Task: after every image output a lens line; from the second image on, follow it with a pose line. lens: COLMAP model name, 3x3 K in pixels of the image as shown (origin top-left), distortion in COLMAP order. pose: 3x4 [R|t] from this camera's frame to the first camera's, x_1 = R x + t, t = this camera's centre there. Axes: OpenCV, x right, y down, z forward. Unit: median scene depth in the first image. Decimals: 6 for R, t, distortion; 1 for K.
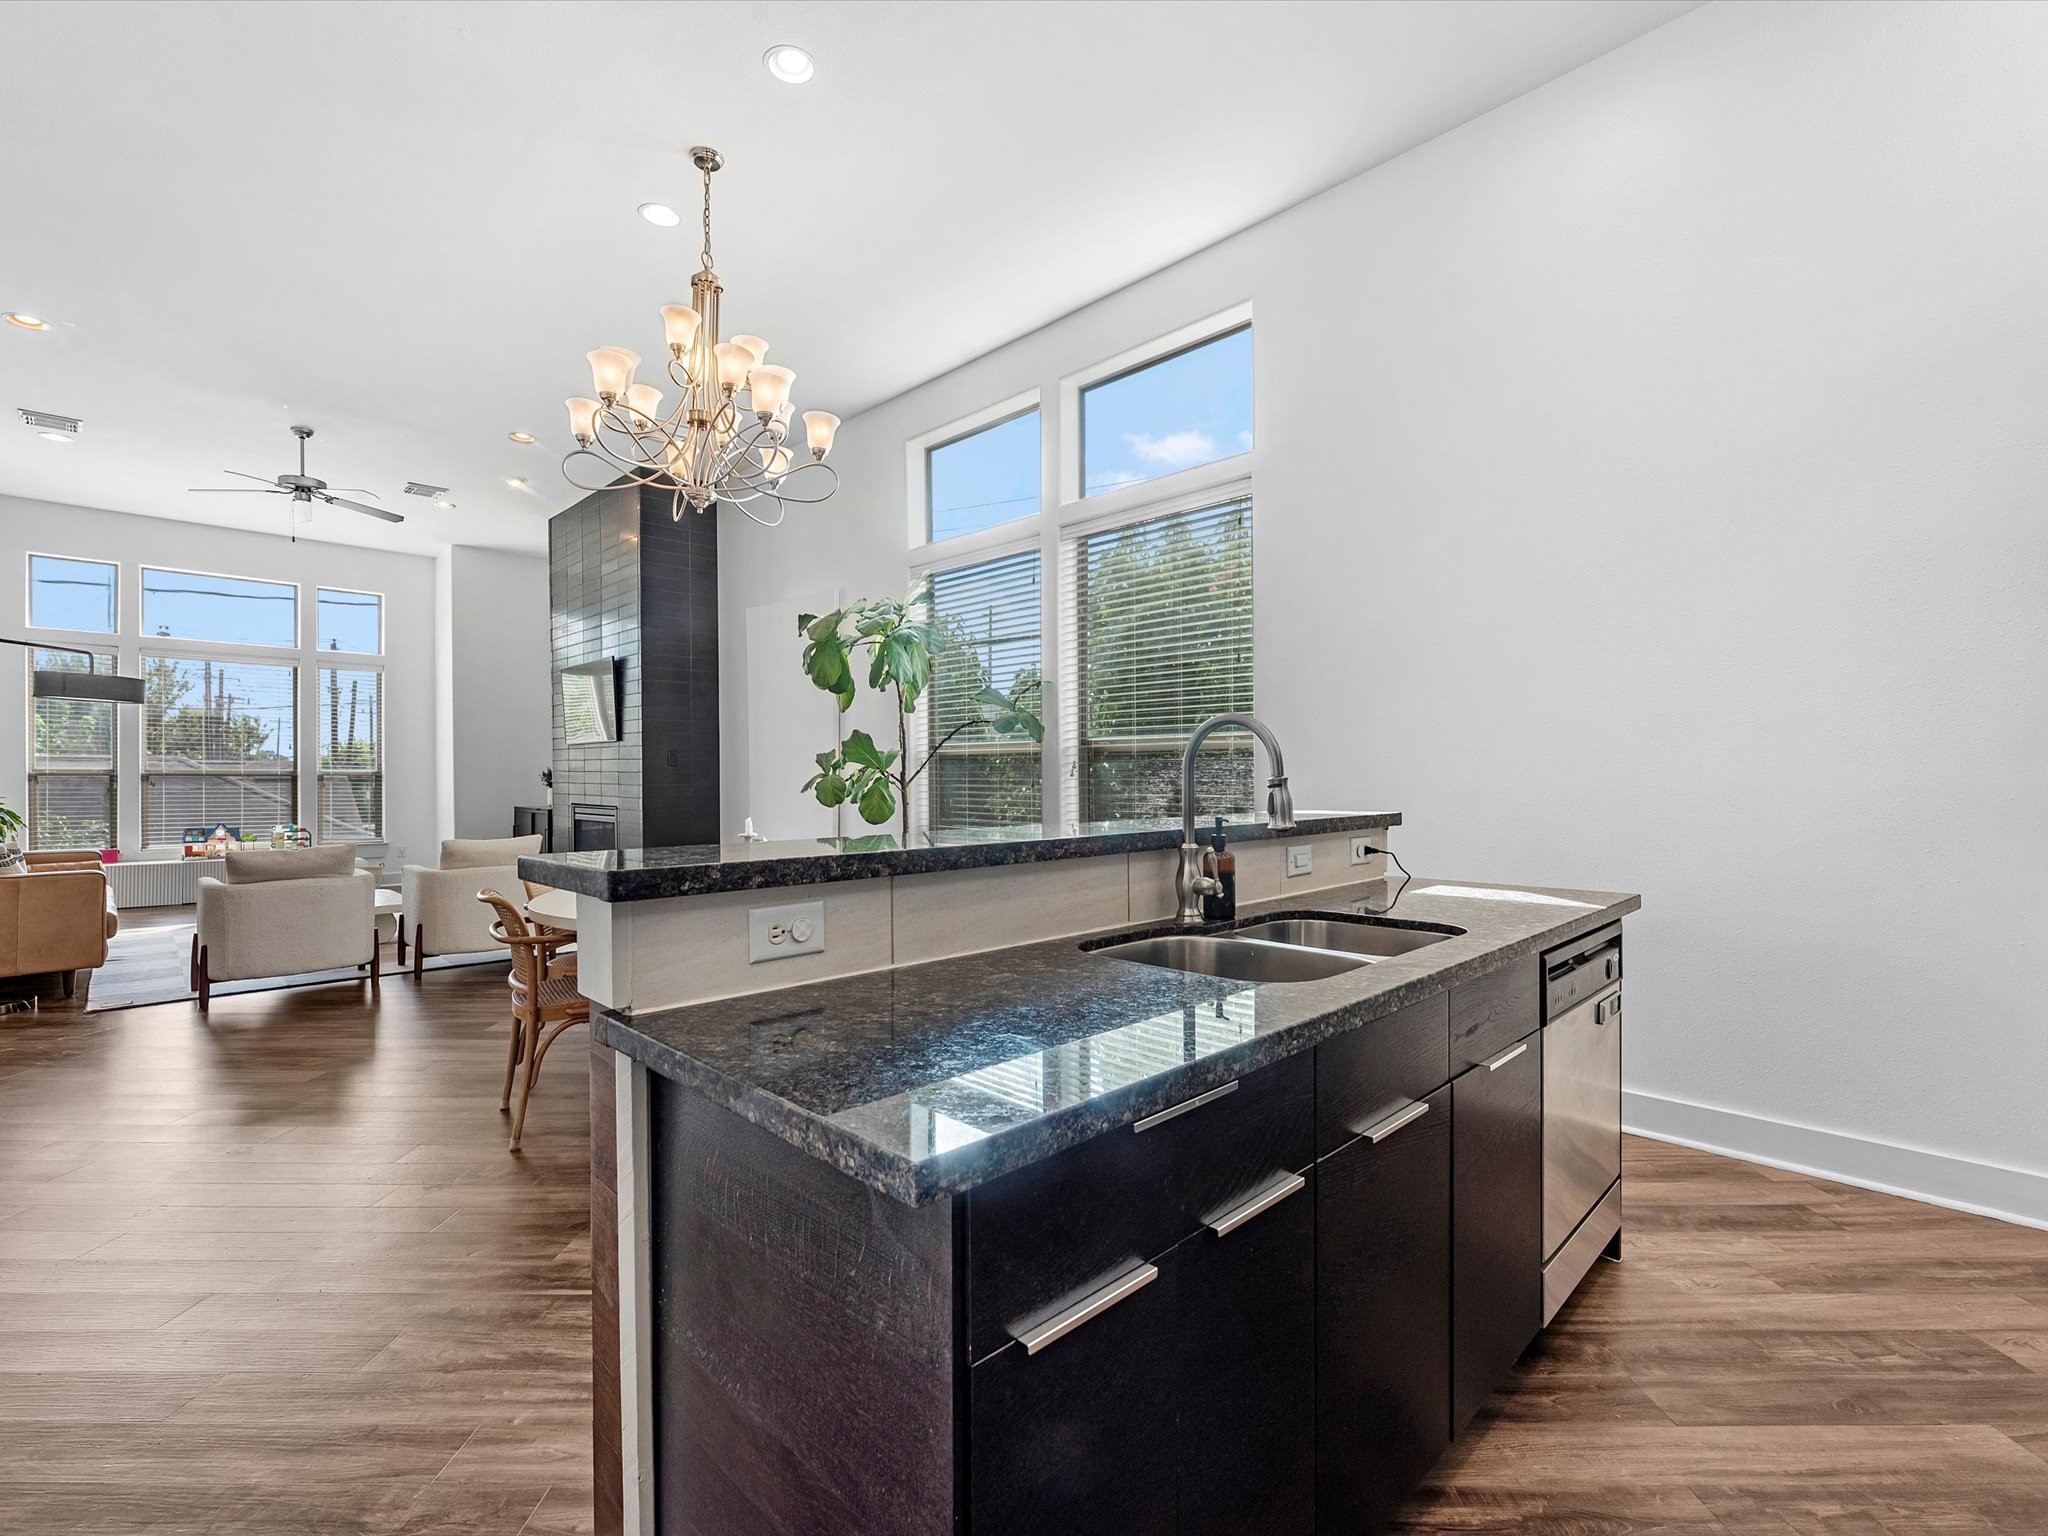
lens RADIAL K [[924.9, 0, 1023.1], [0, 924.9, 777.5], [0, 0, 1]] dist [-0.000754, -0.000131]
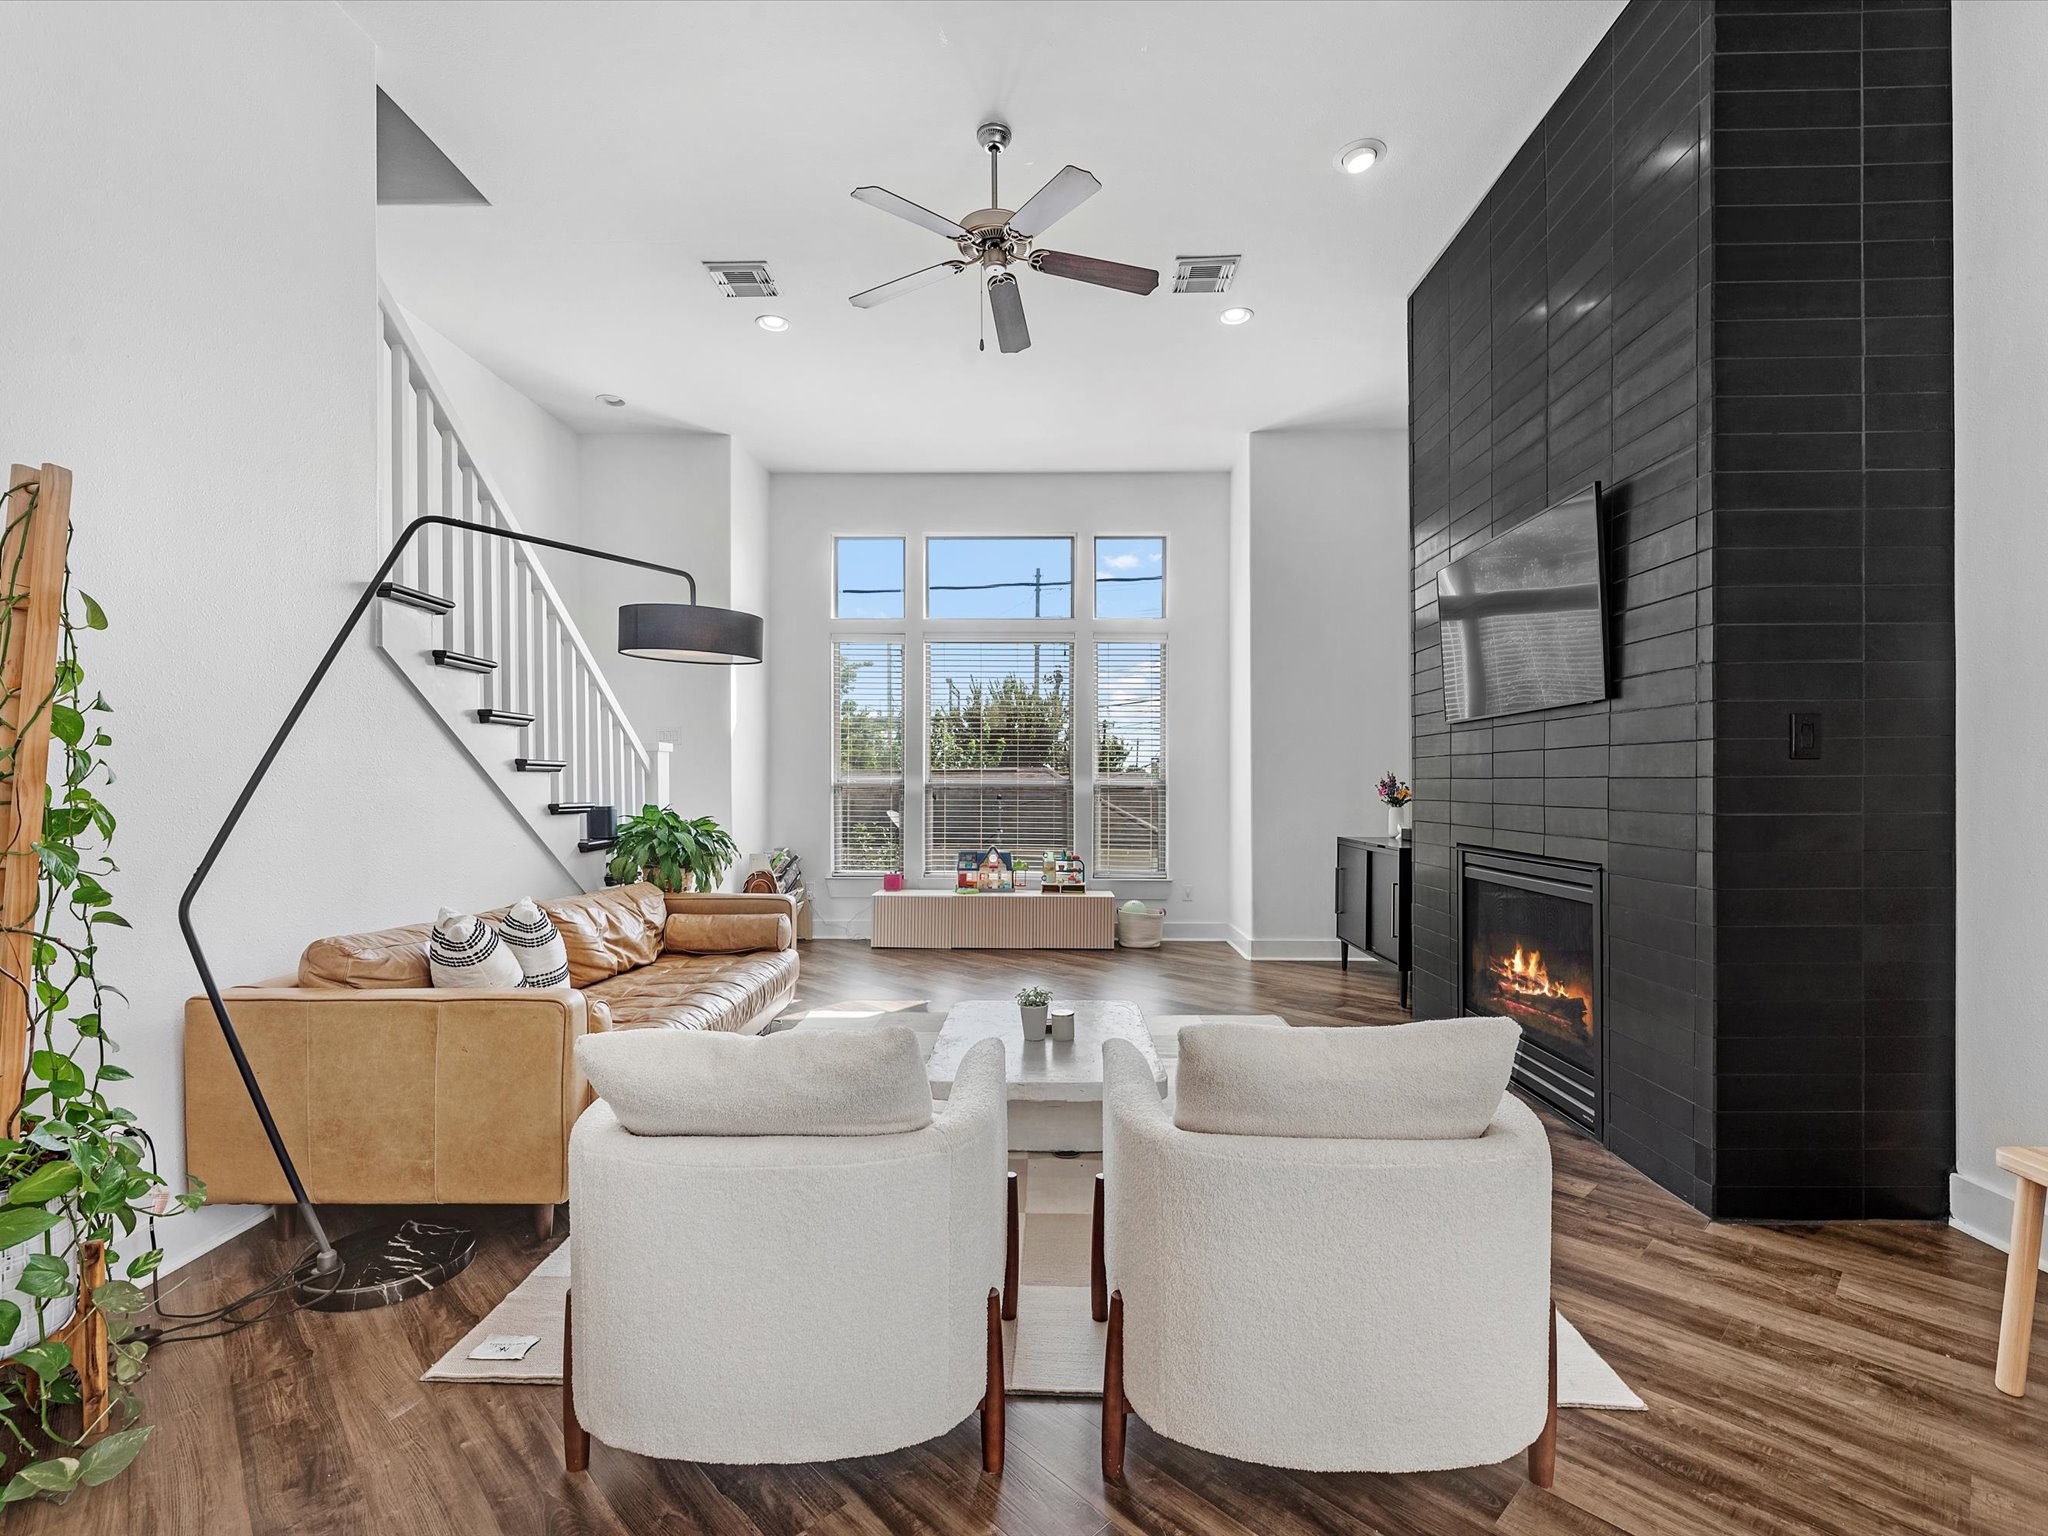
lens RADIAL K [[925.0, 0, 1055.4], [0, 925.0, 798.8], [0, 0, 1]] dist [0.000300, 0.000105]
pose [[0.716285, 0.010255, -0.697732, -0.283655], [-0.001554, 0.999913, 0.013101, -0.001744], [0.697806, -0.008300, 0.716239, 0.476409]]
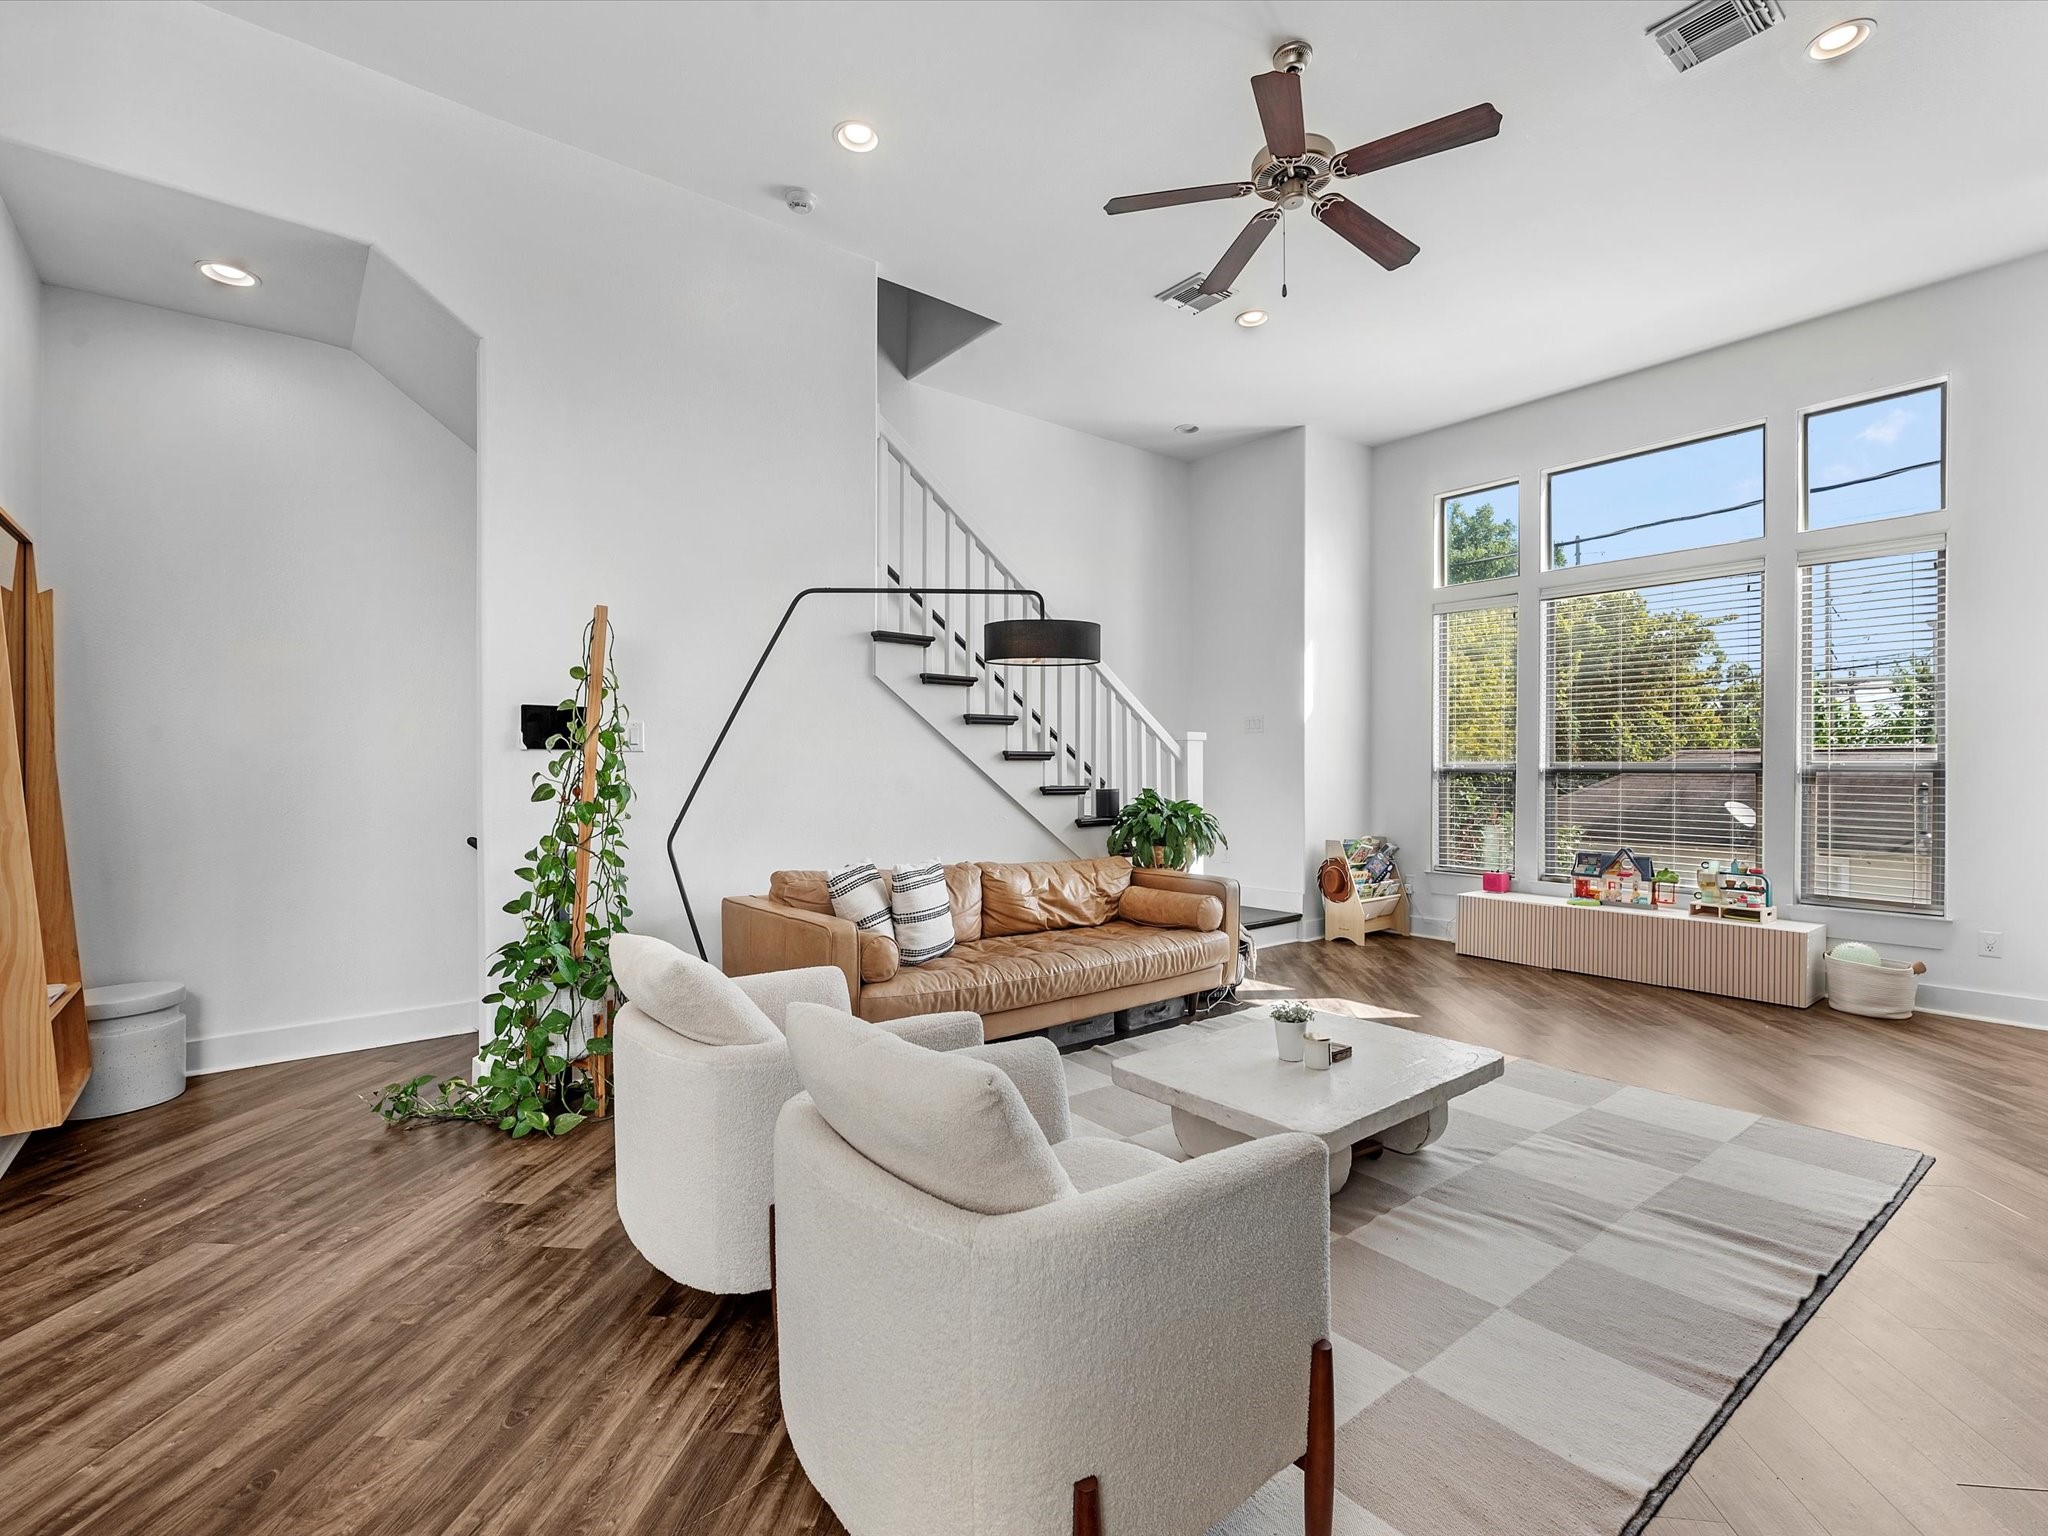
lens RADIAL K [[940.1, 0, 1031.1], [0, 940.1, 777.7], [0, 0, 1]] dist [-0.001356, -0.000548]
pose [[-0.083999, 0.007897, -0.996435, -0.212346], [-0.000966, 0.999967, 0.008006, -0.002864], [0.996465, 0.001635, -0.083989, 0.660719]]
